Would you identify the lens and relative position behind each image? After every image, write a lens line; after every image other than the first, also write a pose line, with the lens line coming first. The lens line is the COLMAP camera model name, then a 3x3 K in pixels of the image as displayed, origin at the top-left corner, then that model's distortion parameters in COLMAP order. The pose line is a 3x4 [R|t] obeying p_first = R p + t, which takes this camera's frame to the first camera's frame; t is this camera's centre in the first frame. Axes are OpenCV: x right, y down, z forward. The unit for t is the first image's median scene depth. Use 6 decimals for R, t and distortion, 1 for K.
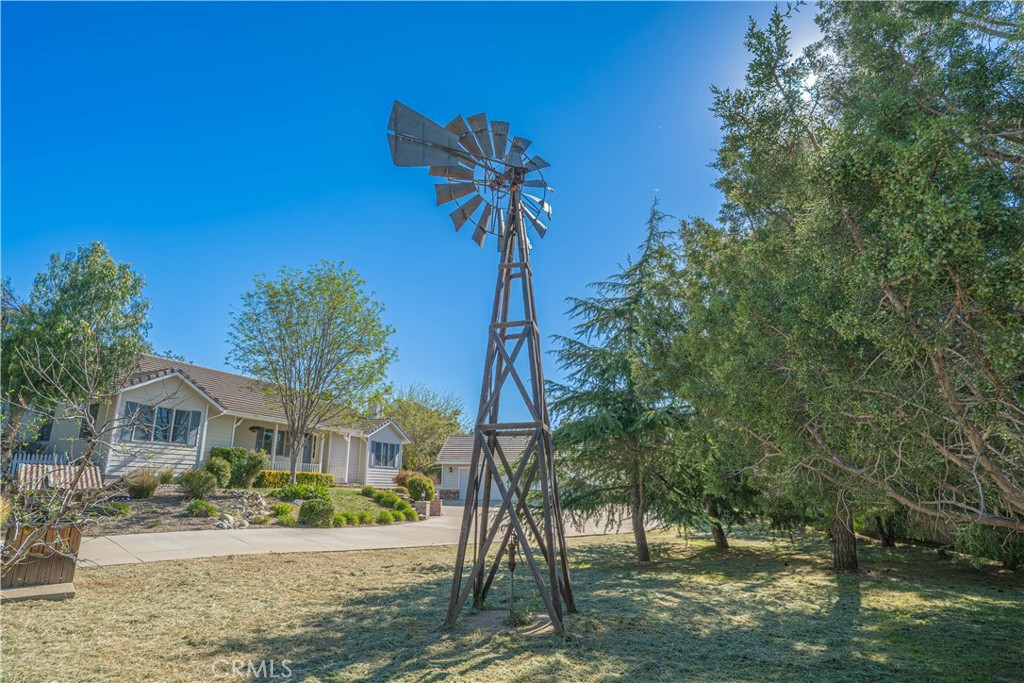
lens RADIAL K [[583.4, 0, 512.0], [0, 583.4, 341.5], [0, 0, 1]] dist [0.022248, -0.000261]
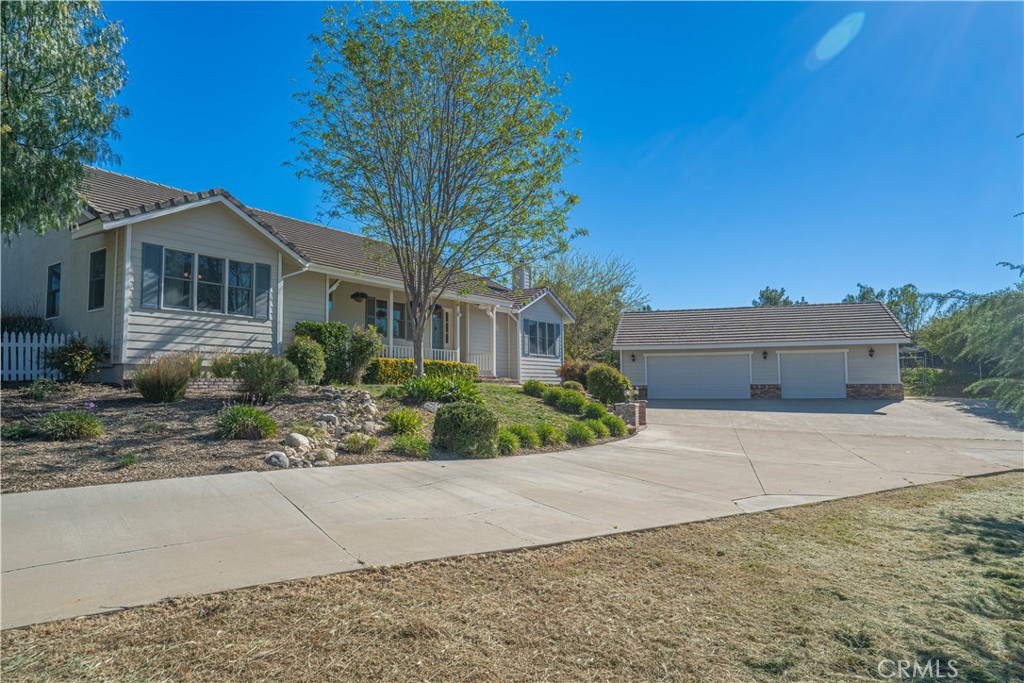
lens RADIAL K [[631.5, 0, 512.0], [0, 631.5, 341.5], [0, 0, 1]] dist [-0.000361, 0.000326]
pose [[0.976839, -0.026562, -0.212322, -0.140719], [0.063512, 0.983540, 0.169159, 0.102099], [0.204334, -0.178726, 0.962447, 0.395371]]
